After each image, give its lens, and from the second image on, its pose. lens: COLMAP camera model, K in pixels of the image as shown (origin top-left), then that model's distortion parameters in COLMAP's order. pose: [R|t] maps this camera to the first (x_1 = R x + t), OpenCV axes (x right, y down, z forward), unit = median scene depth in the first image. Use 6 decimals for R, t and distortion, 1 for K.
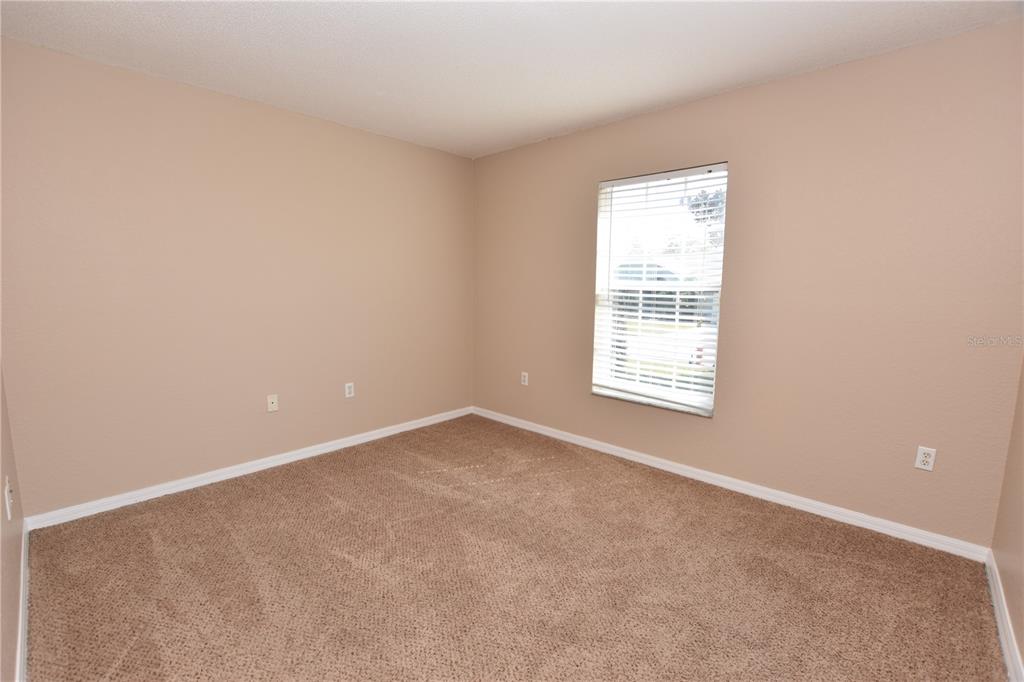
lens RADIAL K [[417.7, 0, 512.0], [0, 417.7, 341.0], [0, 0, 1]] dist [-0.044339, 0.000023]
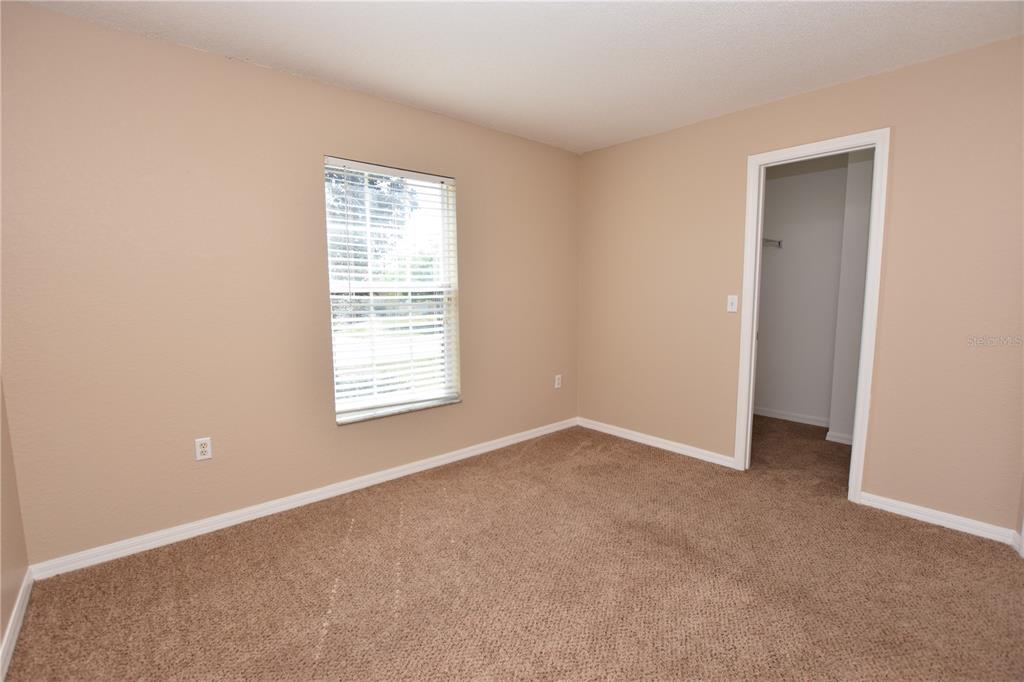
lens RADIAL K [[457.4, 0, 512.0], [0, 457.4, 341.0], [0, 0, 1]] dist [-0.023799, 0.000096]
pose [[0.146406, -0.123117, 0.981533, -0.710708], [0.138730, 0.984974, 0.102856, -0.088620], [-0.979448, 0.121110, 0.161287, 0.633149]]
